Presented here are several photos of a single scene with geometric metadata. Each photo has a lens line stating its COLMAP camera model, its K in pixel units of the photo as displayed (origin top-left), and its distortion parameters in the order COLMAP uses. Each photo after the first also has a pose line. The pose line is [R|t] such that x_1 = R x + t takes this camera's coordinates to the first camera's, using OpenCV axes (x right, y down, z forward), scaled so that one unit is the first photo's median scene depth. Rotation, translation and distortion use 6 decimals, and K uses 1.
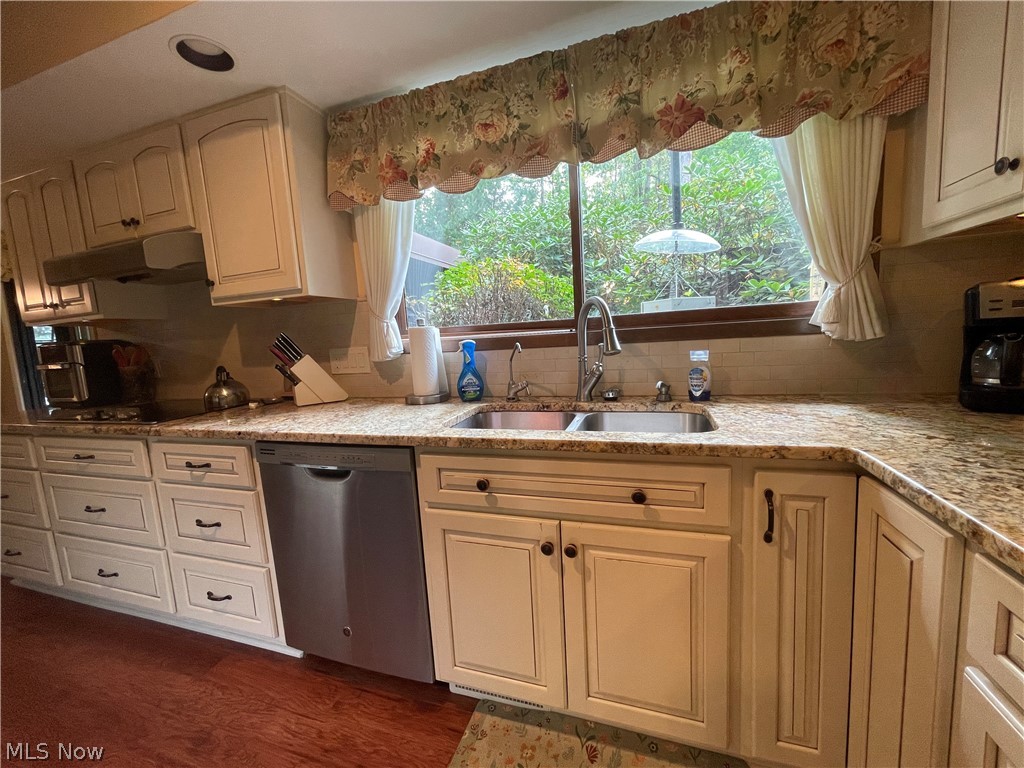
lens RADIAL K [[410.5, 0, 508.2], [0, 410.5, 379.3], [0, 0, 1]] dist [-0.014534, 0.010582]
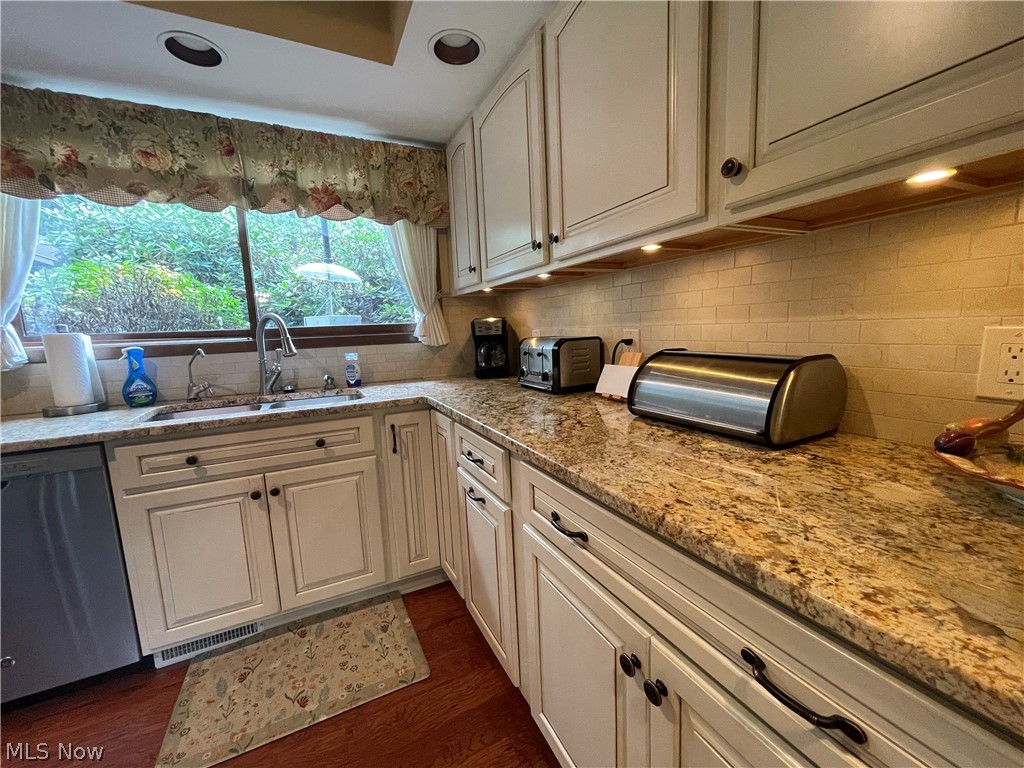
lens RADIAL K [[412.5, 0, 509.4], [0, 412.5, 387.5], [0, 0, 1]] dist [-0.002492, 0.001193]
pose [[0.705674, -0.072274, 0.704841, -0.208850], [0.077954, 0.996664, 0.024152, 0.067198], [-0.704236, 0.037902, 0.708954, -0.498167]]
